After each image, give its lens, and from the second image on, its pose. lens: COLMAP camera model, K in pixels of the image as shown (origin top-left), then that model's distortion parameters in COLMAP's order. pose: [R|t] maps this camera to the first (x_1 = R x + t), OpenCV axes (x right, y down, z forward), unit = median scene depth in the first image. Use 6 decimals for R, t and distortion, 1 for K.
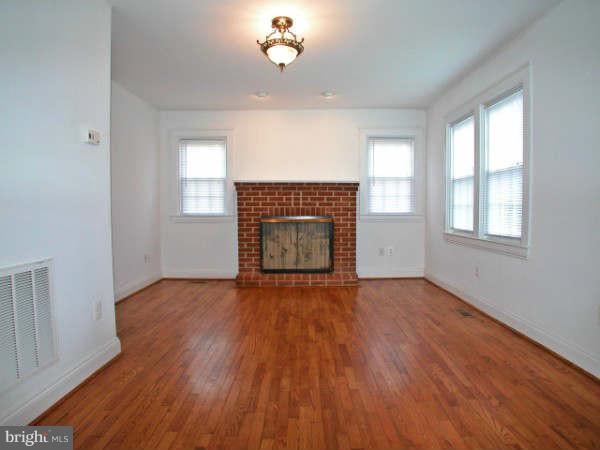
lens RADIAL K [[370.7, 0, 306.3], [0, 370.7, 225.8], [0, 0, 1]] dist [-0.066428, 0.001549]
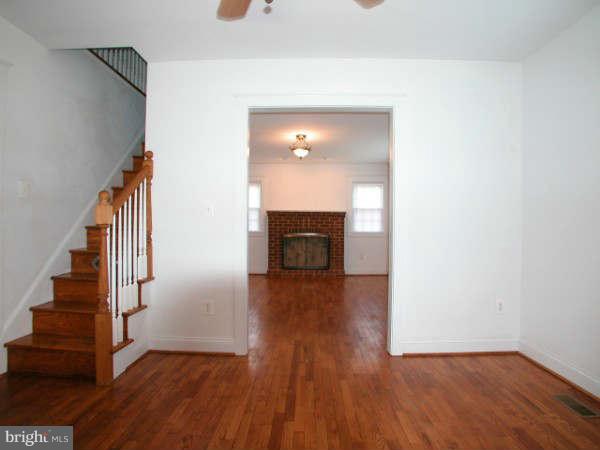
lens RADIAL K [[529.6, 0, 300.0], [0, 529.6, 225.0], [0, 0, 1]] dist [-0.063992, 0.003137]
pose [[0.999621, 0.010398, -0.025496, 0.005263], [-0.011846, 0.998286, -0.057309, 0.069125], [0.024856, 0.057589, 0.998031, -1.249500]]
